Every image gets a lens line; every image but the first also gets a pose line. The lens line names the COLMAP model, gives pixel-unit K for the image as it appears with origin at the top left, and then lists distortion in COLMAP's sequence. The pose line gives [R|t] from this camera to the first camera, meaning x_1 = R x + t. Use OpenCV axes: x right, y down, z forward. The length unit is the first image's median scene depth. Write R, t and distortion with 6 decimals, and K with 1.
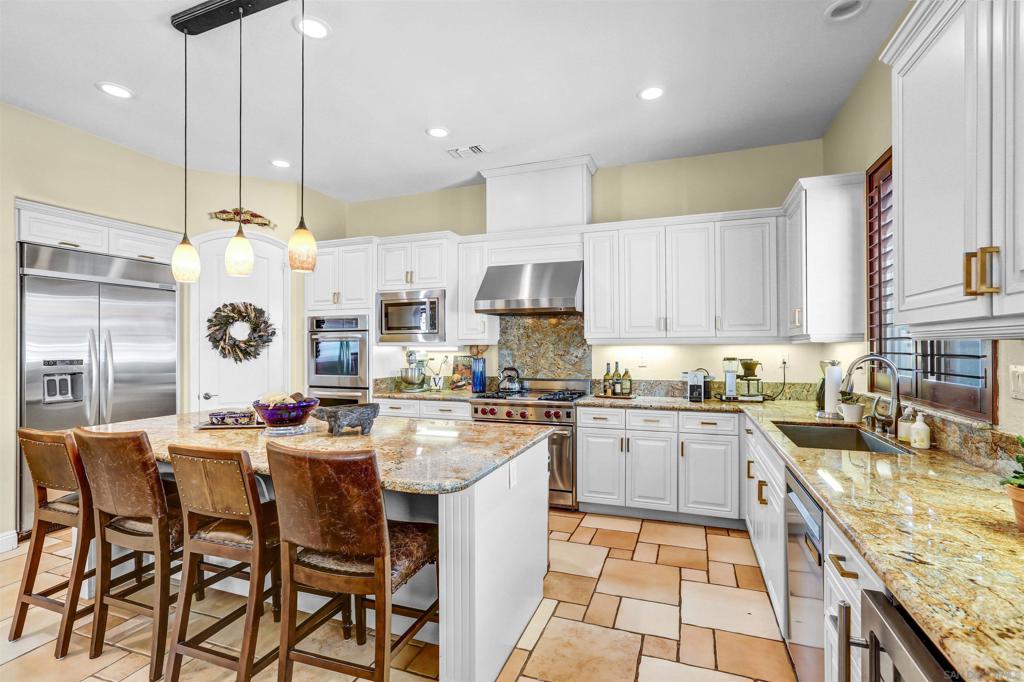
lens RADIAL K [[475.9, 0, 512.8], [0, 475.9, 349.4], [0, 0, 1]] dist [-0.038060, 0.025447]
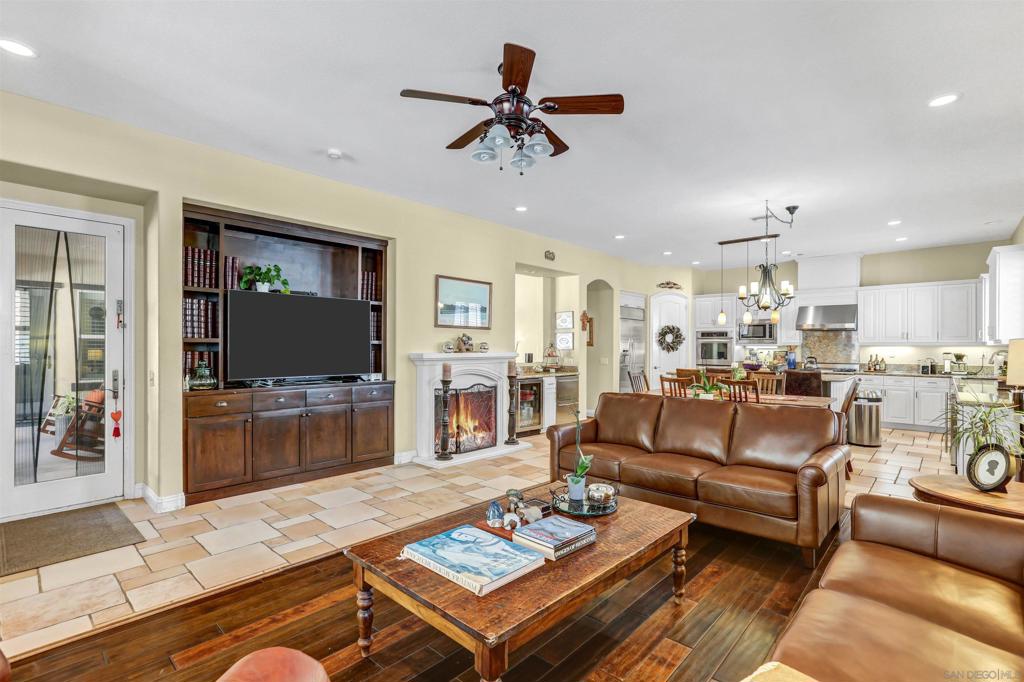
lens RADIAL K [[475.9, 0, 512.8], [0, 475.9, 349.4], [0, 0, 1]] dist [-0.038060, 0.025447]
pose [[0.930821, 0.010032, -0.365339, -0.456905], [-0.008750, 0.999948, 0.005164, 0.007734], [0.365371, -0.001611, 0.930860, -1.318212]]
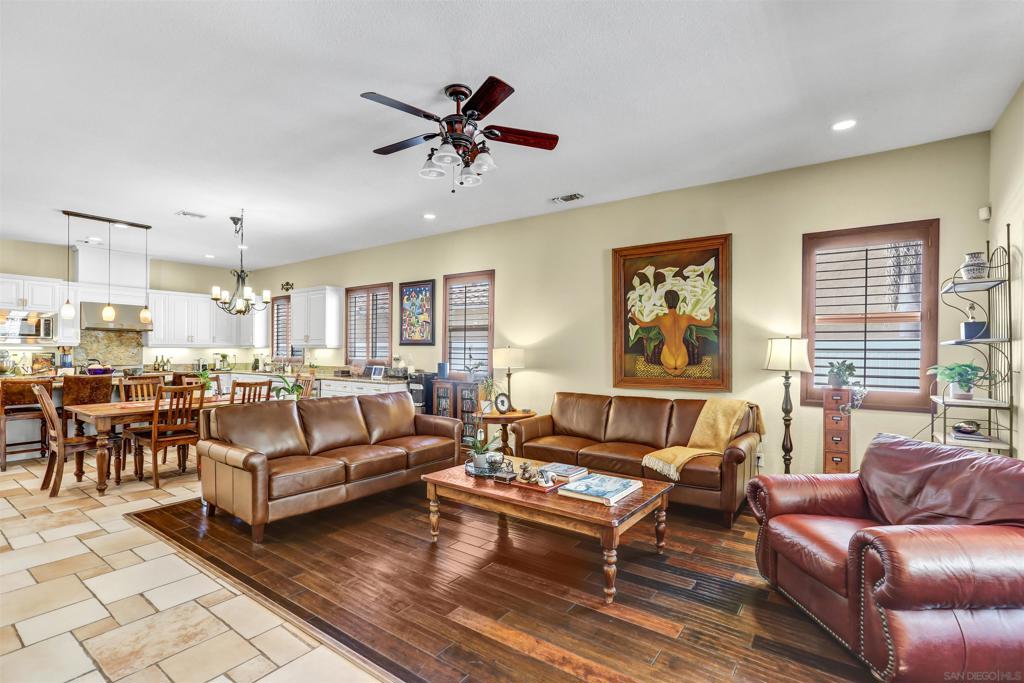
lens RADIAL K [[475.9, 0, 512.8], [0, 475.9, 349.9], [0, 0, 1]] dist [-0.038060, 0.025447]
pose [[0.258611, 0.009396, 0.965936, -1.316703], [-0.005147, 0.999952, -0.008348, 0.010290], [-0.965968, -0.002813, 0.258647, -0.986402]]
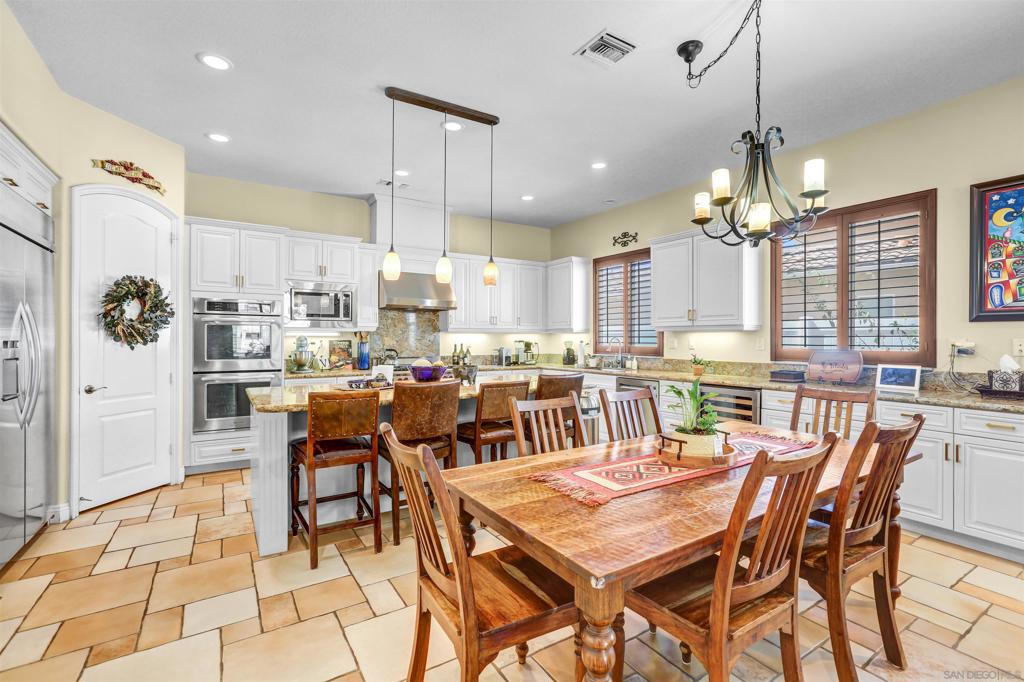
lens RADIAL K [[468.6, 0, 512.9], [0, 468.6, 335.9], [0, 0, 1]] dist [0.001580, 0.000557]
pose [[0.600450, 0.009589, 0.799605, -0.849163], [-0.002671, 0.999947, -0.009986, 0.014573], [-0.799658, 0.003860, 0.600443, -0.044968]]
